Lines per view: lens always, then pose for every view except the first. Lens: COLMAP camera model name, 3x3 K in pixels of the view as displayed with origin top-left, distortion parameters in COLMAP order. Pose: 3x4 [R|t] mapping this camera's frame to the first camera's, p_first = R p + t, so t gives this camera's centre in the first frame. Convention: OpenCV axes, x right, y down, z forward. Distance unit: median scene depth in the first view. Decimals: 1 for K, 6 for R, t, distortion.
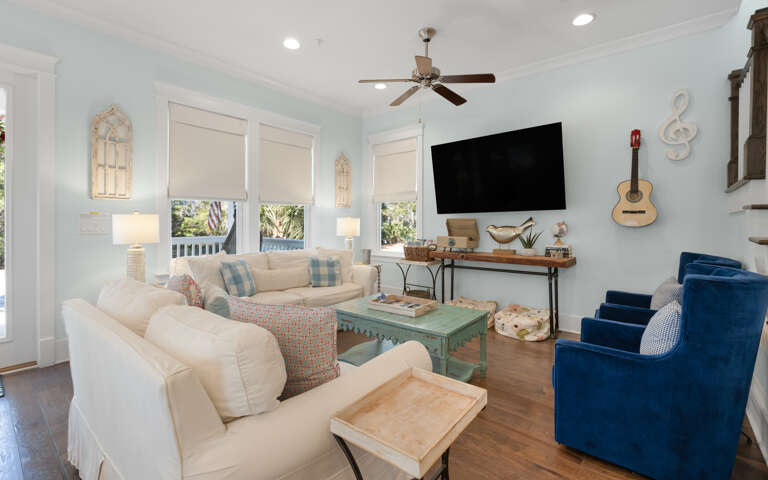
lens RADIAL K [[346.5, 0, 382.2], [0, 346.5, 224.1], [0, 0, 1]] dist [0.000075, -0.000334]
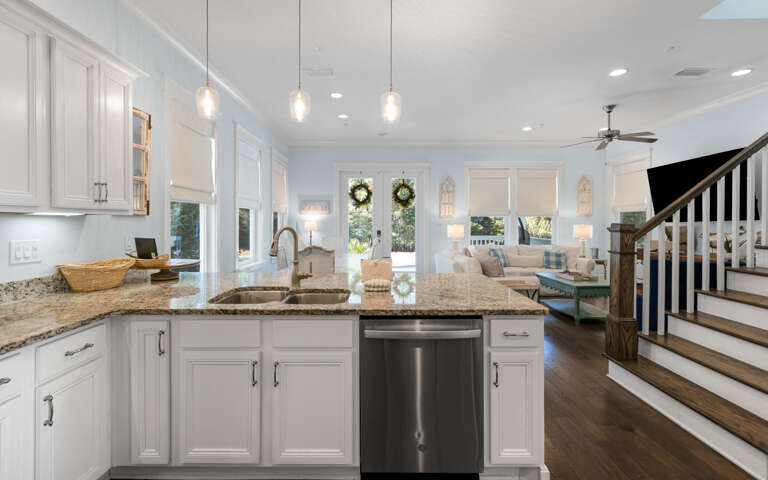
lens RADIAL K [[346.5, 0, 382.2], [0, 346.5, 224.1], [0, 0, 1]] dist [0.000075, -0.000334]
pose [[0.647064, 0.001574, -0.762434, 0.668530], [-0.001134, 0.999999, 0.001102, -0.032781], [0.762435, 0.000151, 0.647065, -0.787435]]
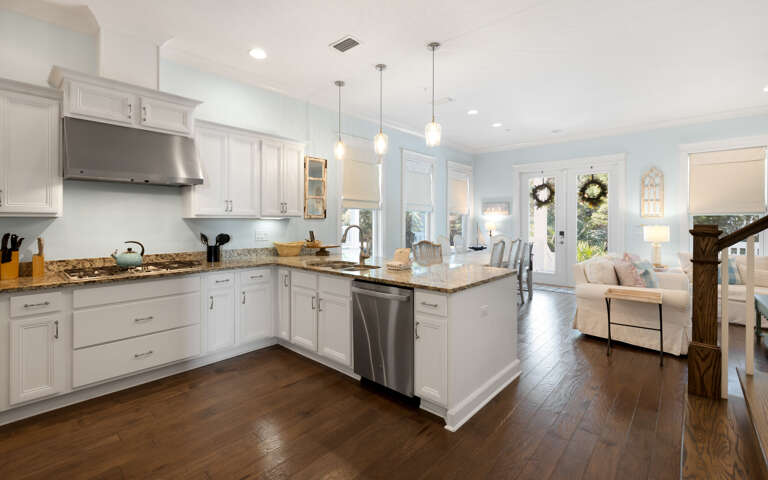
lens RADIAL K [[346.5, 0, 382.2], [0, 346.5, 224.1], [0, 0, 1]] dist [0.000075, -0.000334]
pose [[-0.036526, 0.002364, -0.999330, 1.114291], [-0.005107, 0.999984, 0.002552, -0.033256], [0.999320, 0.005197, -0.036513, -0.373277]]
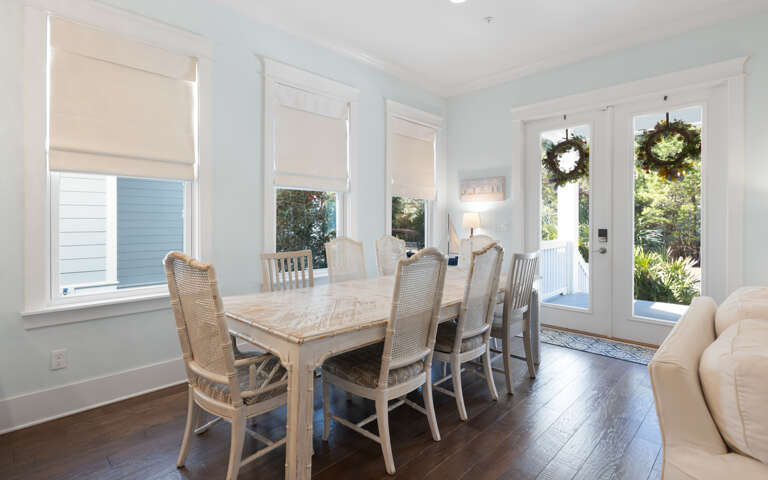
lens RADIAL K [[377.6, 0, 382.1], [0, 377.6, 228.0], [0, 0, 1]] dist [-0.001231, -0.000193]
pose [[-0.083353, 0.010356, -0.996466, 0.188201], [-0.002973, 0.999939, 0.010641, -0.002507], [0.996516, 0.003850, -0.083317, 0.058476]]
